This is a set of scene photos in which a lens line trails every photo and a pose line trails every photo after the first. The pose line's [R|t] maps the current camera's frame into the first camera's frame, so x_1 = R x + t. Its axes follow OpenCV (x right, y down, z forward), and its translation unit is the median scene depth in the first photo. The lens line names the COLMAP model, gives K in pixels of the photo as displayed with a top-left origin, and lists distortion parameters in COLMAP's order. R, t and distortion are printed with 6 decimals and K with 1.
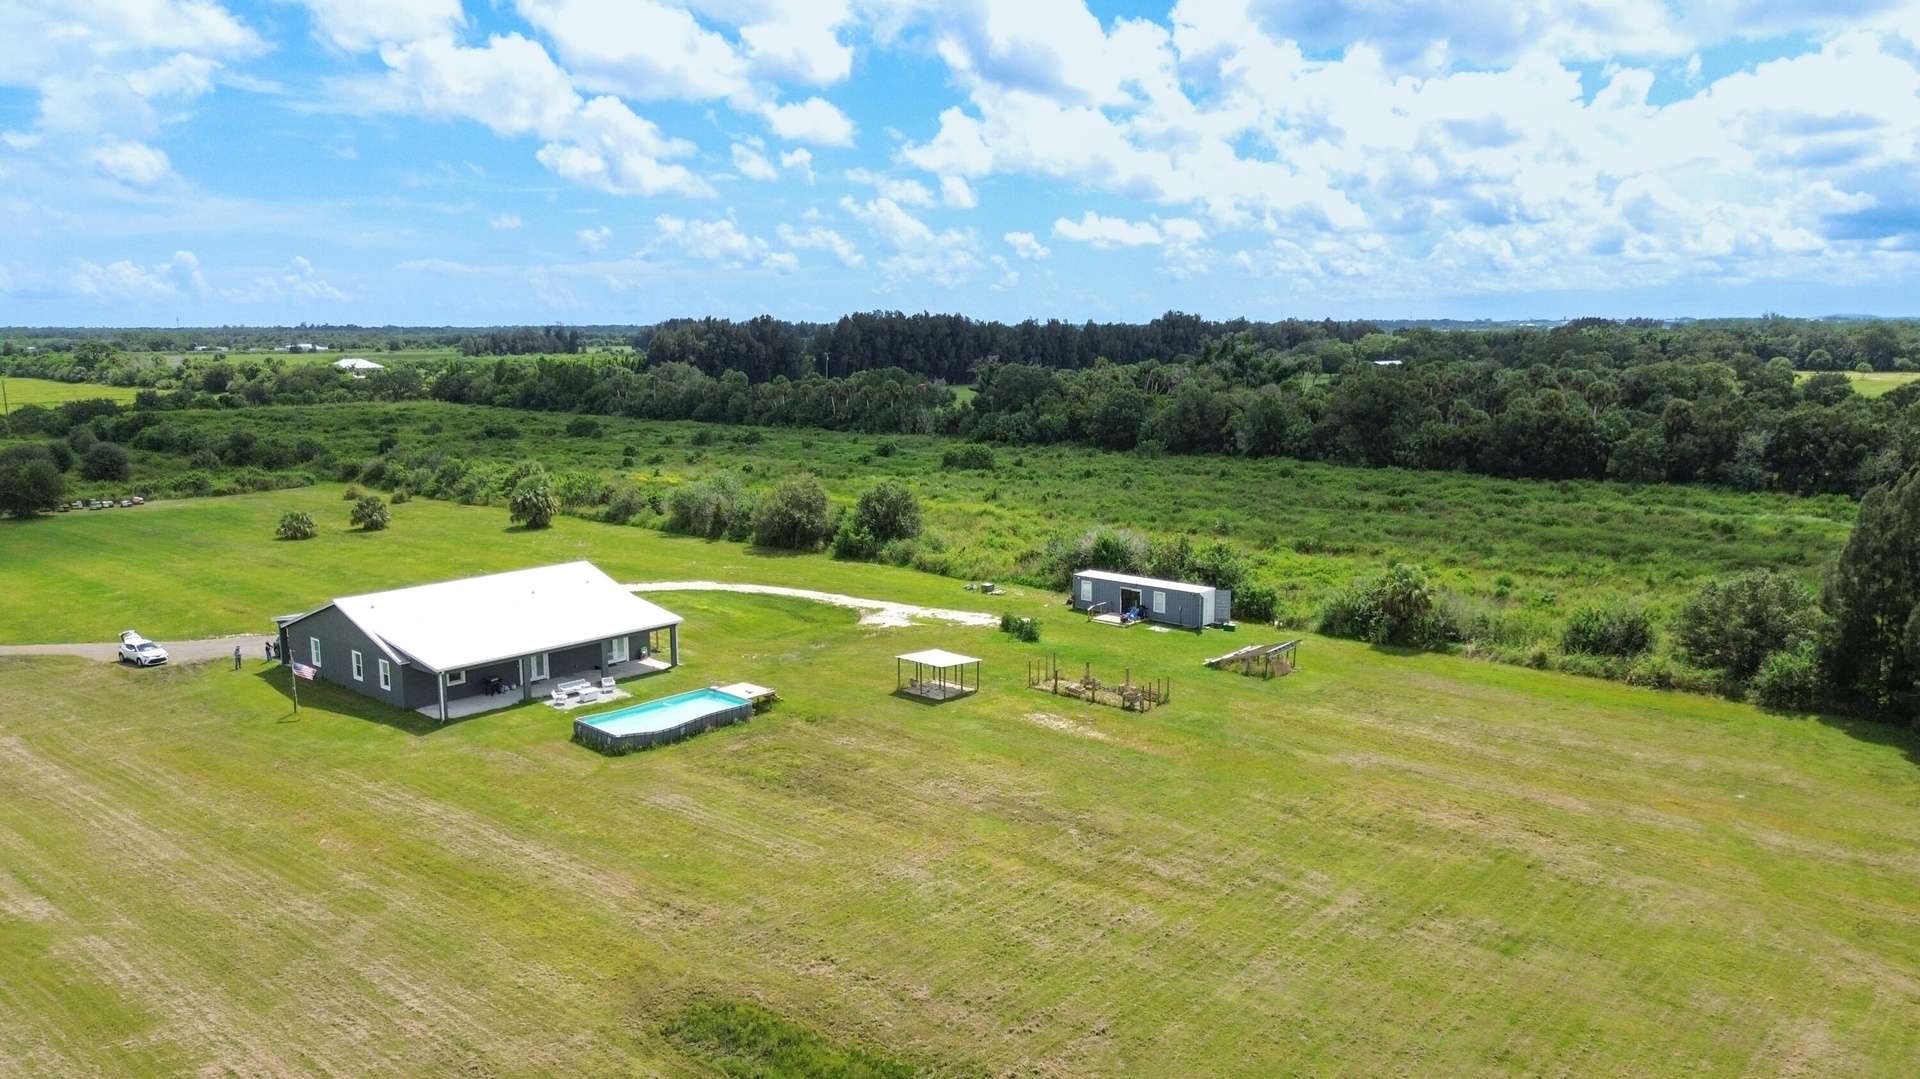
lens RADIAL K [[1373.7, 0, 952.7], [0, 1373.7, 536.8], [0, 0, 1]] dist [0.055230, -0.043312]
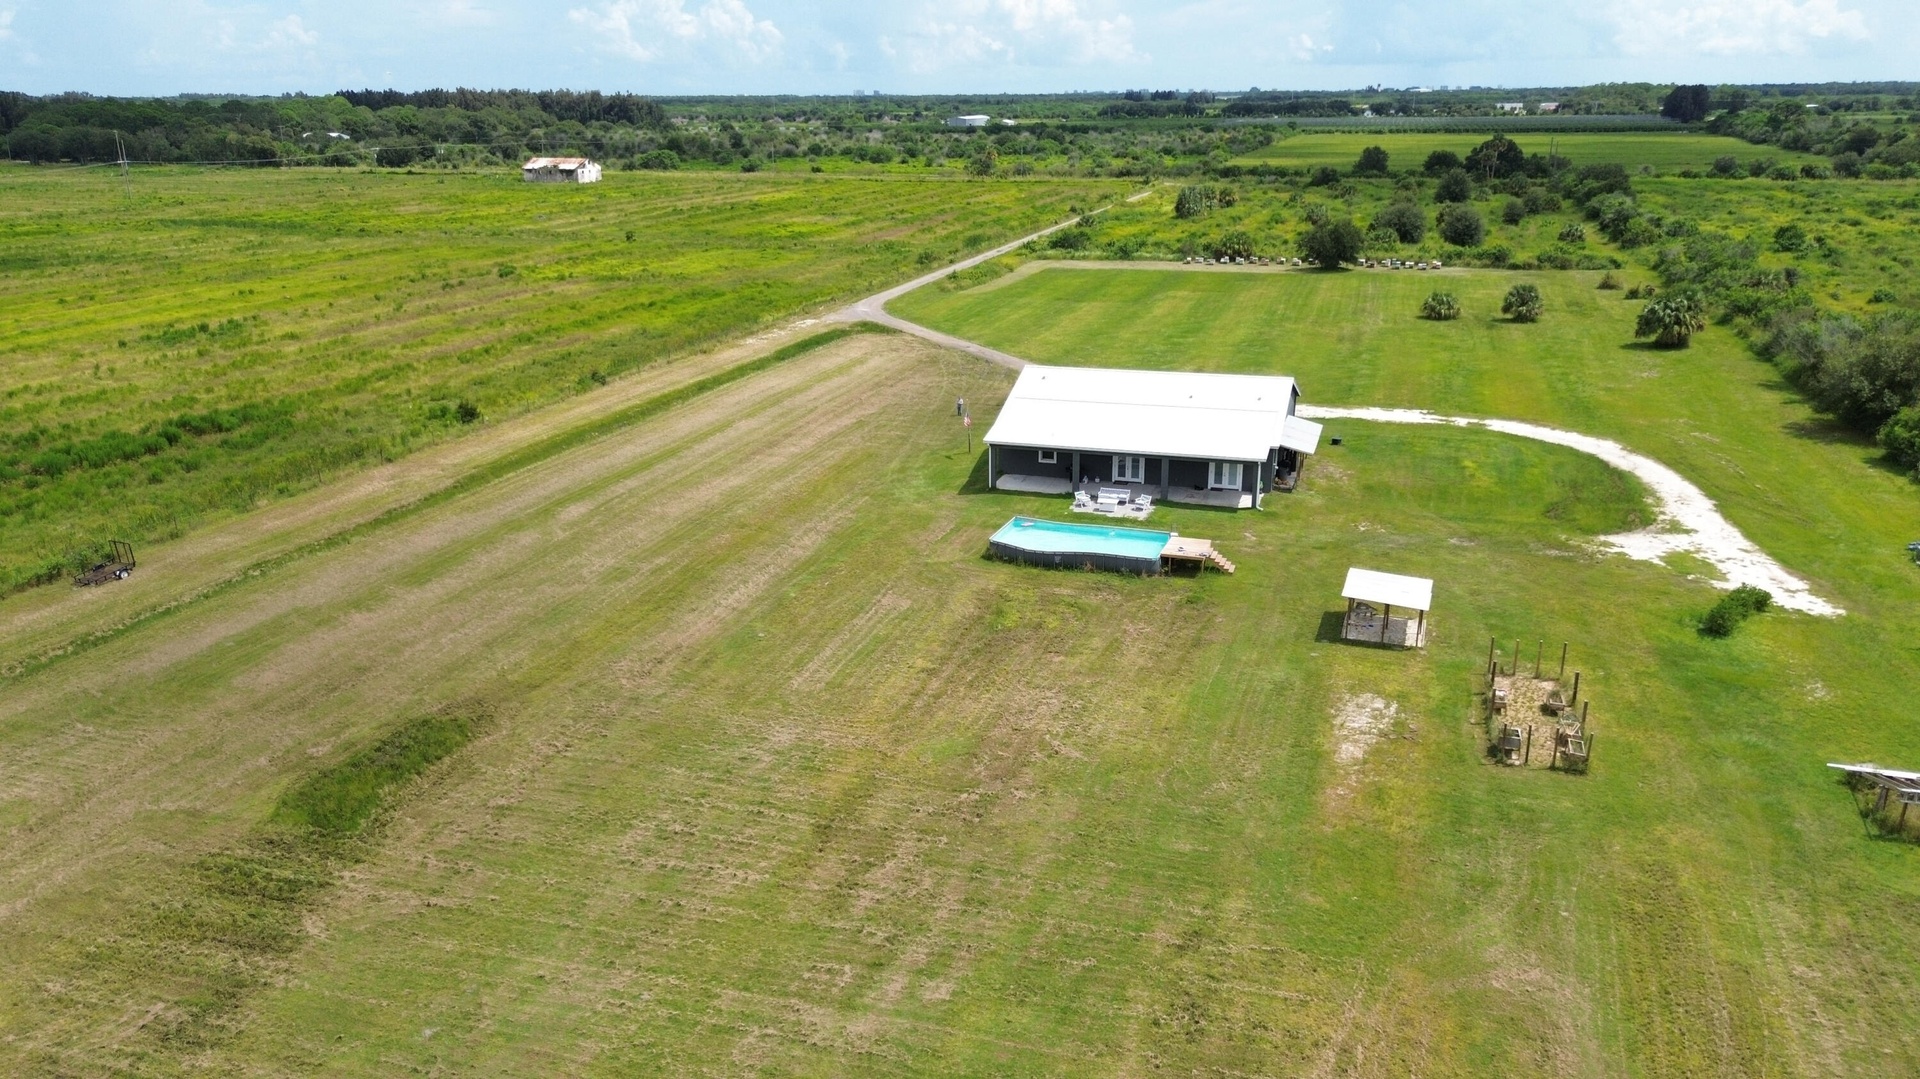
lens RADIAL K [[1373.7, 0, 952.6], [0, 1373.7, 525.1], [0, 0, 1]] dist [0.055230, -0.043312]
pose [[0.399134, 0.278673, -0.873518, 0.602450], [-0.137081, 0.960123, 0.243666, -0.103331], [0.906588, 0.022488, 0.421418, 0.547573]]
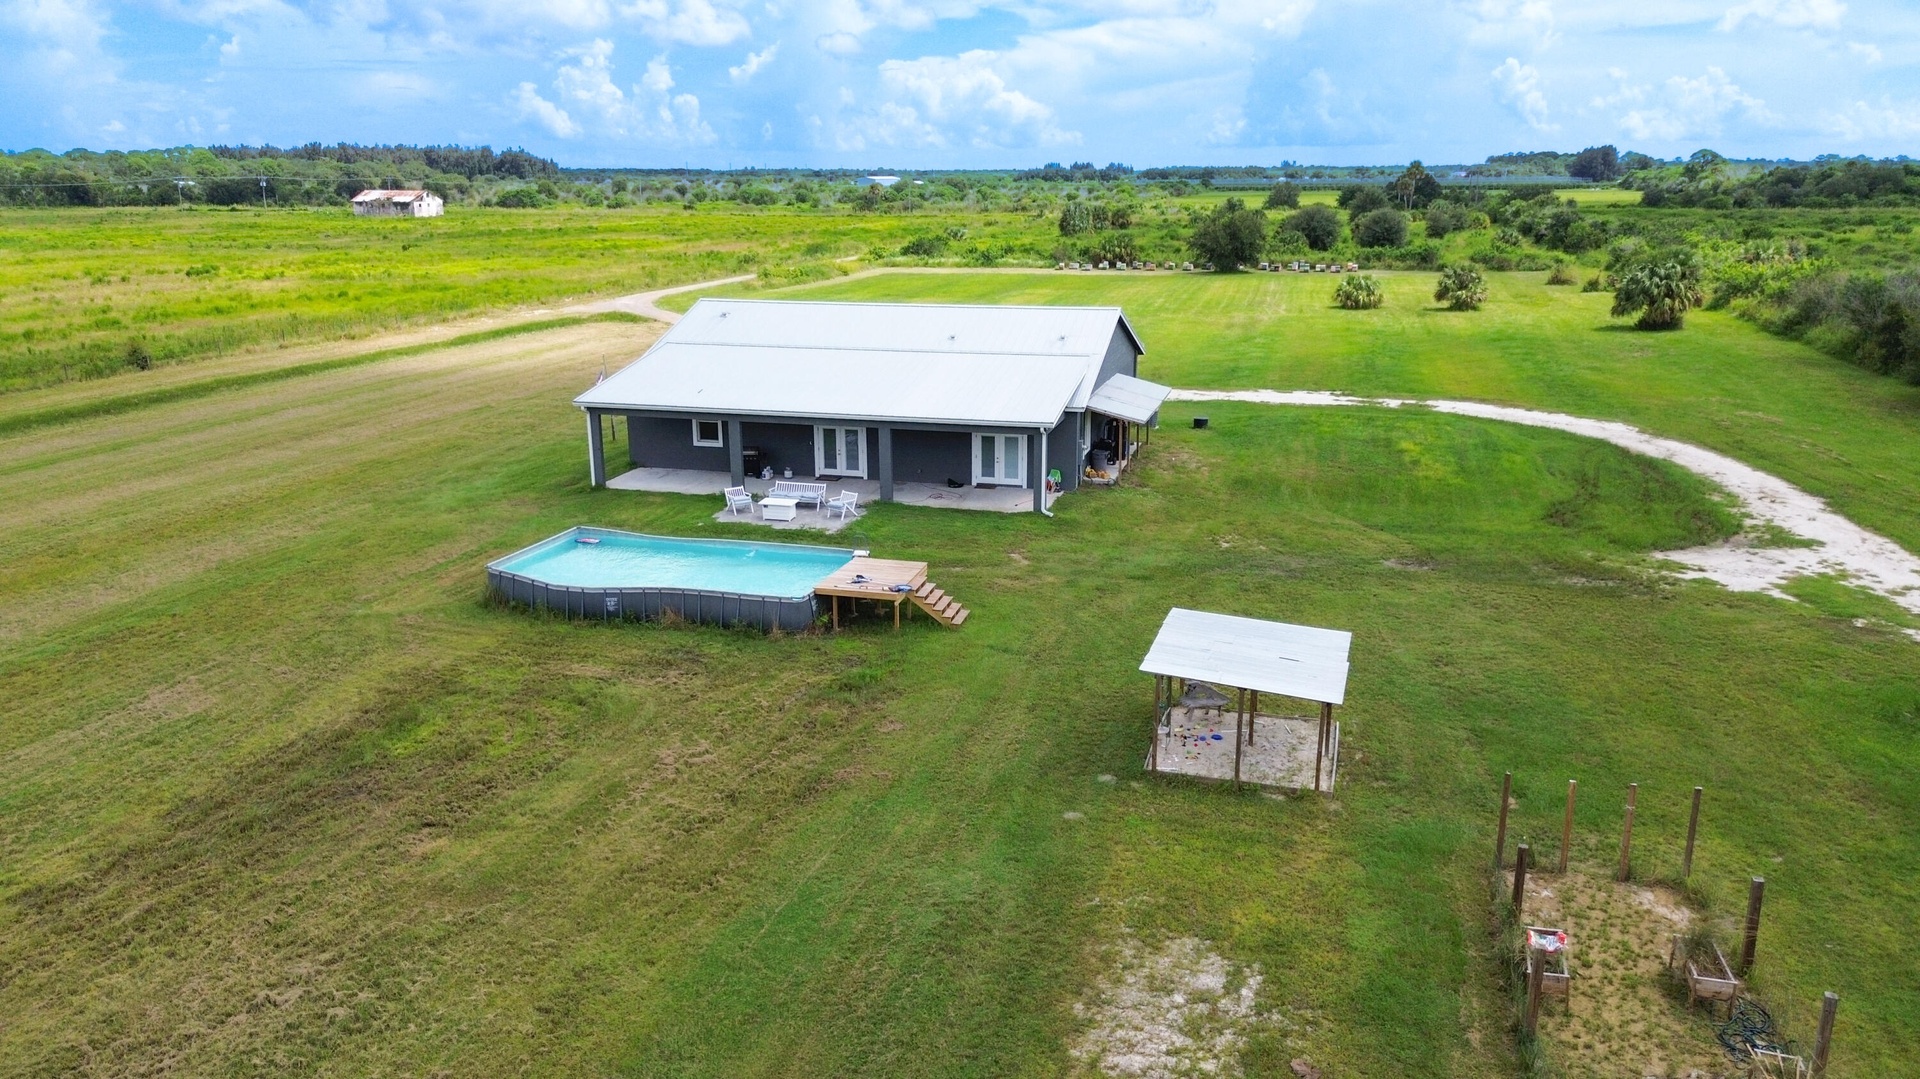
lens RADIAL K [[1373.7, 0, 951.7], [0, 1373.7, 538.1], [0, 0, 1]] dist [0.055230, -0.043312]
pose [[0.444638, 0.236542, -0.863912, 0.257964], [-0.137898, 0.971079, 0.194911, 0.012382], [0.885032, 0.032467, 0.464397, 0.901712]]
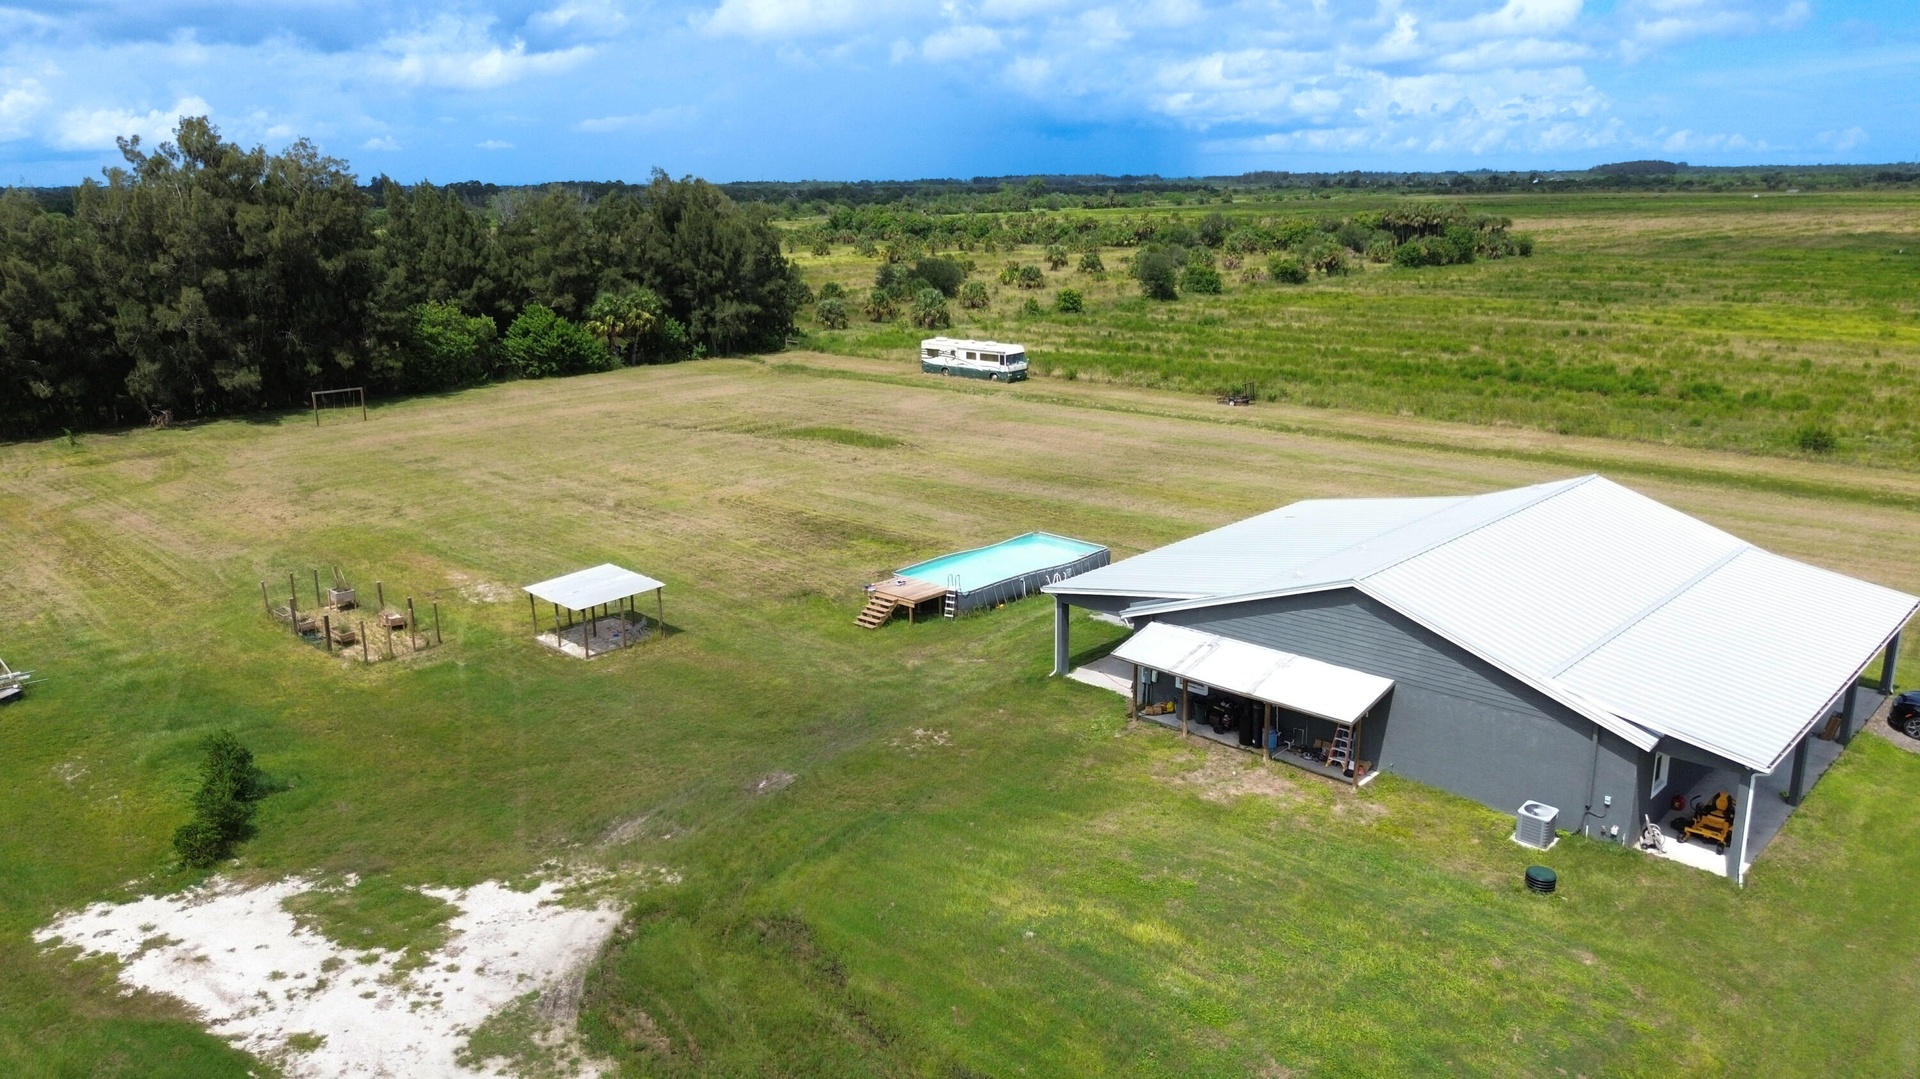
lens RADIAL K [[1373.7, 0, 965.8], [0, 1373.7, 536.9], [0, 0, 1]] dist [0.055230, -0.043312]
pose [[-0.999328, 0.012093, 0.034607, -0.222731], [0.024817, 0.917977, 0.395857, -0.190768], [-0.026982, 0.396450, -0.917660, 1.758628]]
